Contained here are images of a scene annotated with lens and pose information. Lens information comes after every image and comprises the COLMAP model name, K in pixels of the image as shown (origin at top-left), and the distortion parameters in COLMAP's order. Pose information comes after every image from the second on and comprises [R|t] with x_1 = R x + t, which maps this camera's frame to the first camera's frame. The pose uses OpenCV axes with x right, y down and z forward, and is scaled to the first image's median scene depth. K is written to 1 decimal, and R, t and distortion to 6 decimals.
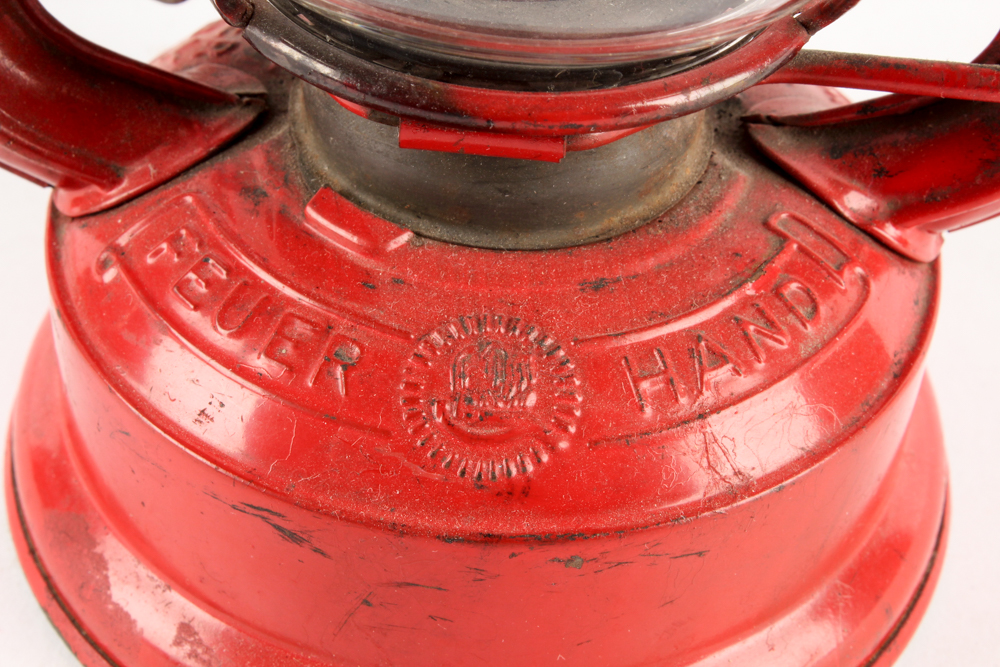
lens RADIAL K [[2257.5, 0, 500.0], [0, 2257.5, 333.5], [0, 0, 1]] dist [0.021713, 0.061934]
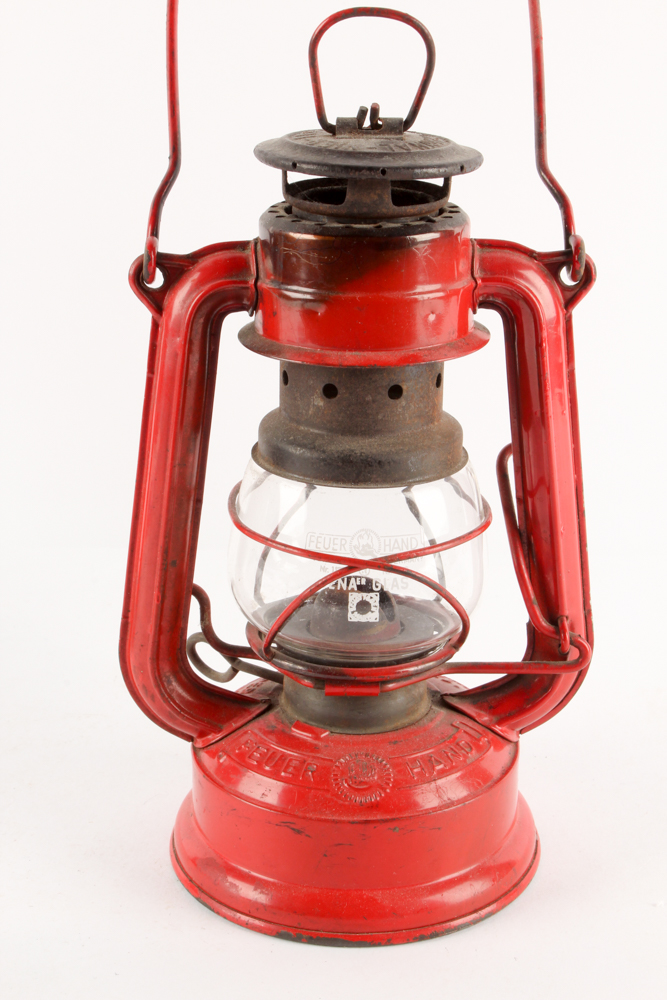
lens RADIAL K [[1311.6, 0, 333.5], [0, 1311.6, 500.0], [0, 0, 1]] dist [-0.001266, 0.001338]
pose [[0.996927, -0.074259, 0.024946, -0.056326], [0.078287, 0.933000, -0.351258, 0.283573], [0.002810, 0.352132, 0.935946, -0.714625]]
